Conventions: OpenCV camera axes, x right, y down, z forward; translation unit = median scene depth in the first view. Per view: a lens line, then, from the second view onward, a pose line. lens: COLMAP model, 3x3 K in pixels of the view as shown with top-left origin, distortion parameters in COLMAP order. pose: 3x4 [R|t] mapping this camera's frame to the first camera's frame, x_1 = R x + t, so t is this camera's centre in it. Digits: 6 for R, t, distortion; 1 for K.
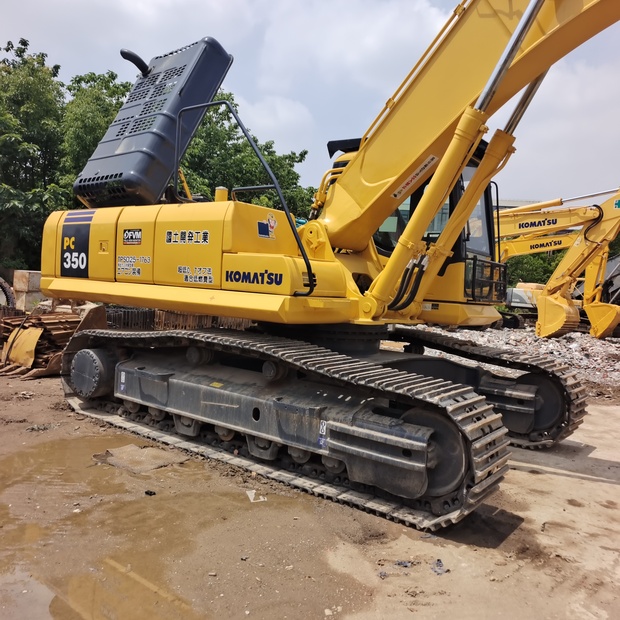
lens RADIAL K [[563.0, 0, 310.1], [0, 563.0, 313.5], [0, 0, 1]] dist [0.020044, 0.016468]
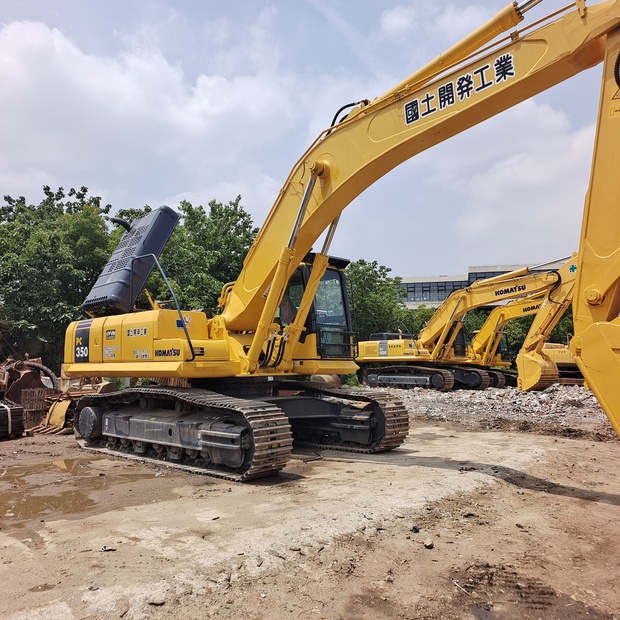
lens RADIAL K [[563.0, 0, 310.2], [0, 563.0, 308.2], [0, 0, 1]] dist [0.020044, 0.016468]
pose [[0.990732, -0.085846, -0.105260, 0.429688], [0.069048, 0.985659, -0.153977, 0.079985], [0.116968, 0.145282, 0.982452, -0.546123]]
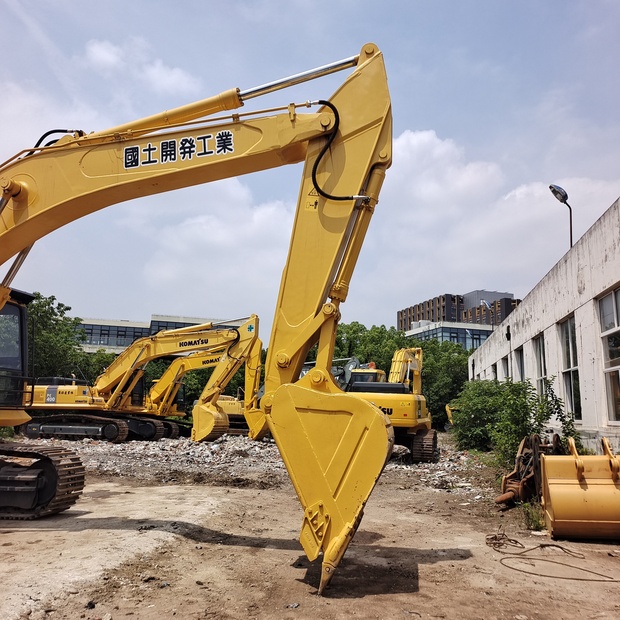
lens RADIAL K [[563.0, 0, 319.1], [0, 563.0, 306.7], [0, 0, 1]] dist [0.020044, 0.016468]
pose [[0.893586, 0.031843, 0.447762, 0.383662], [0.065358, 0.977622, -0.199960, 0.066369], [-0.444109, 0.207946, 0.871508, -0.540822]]
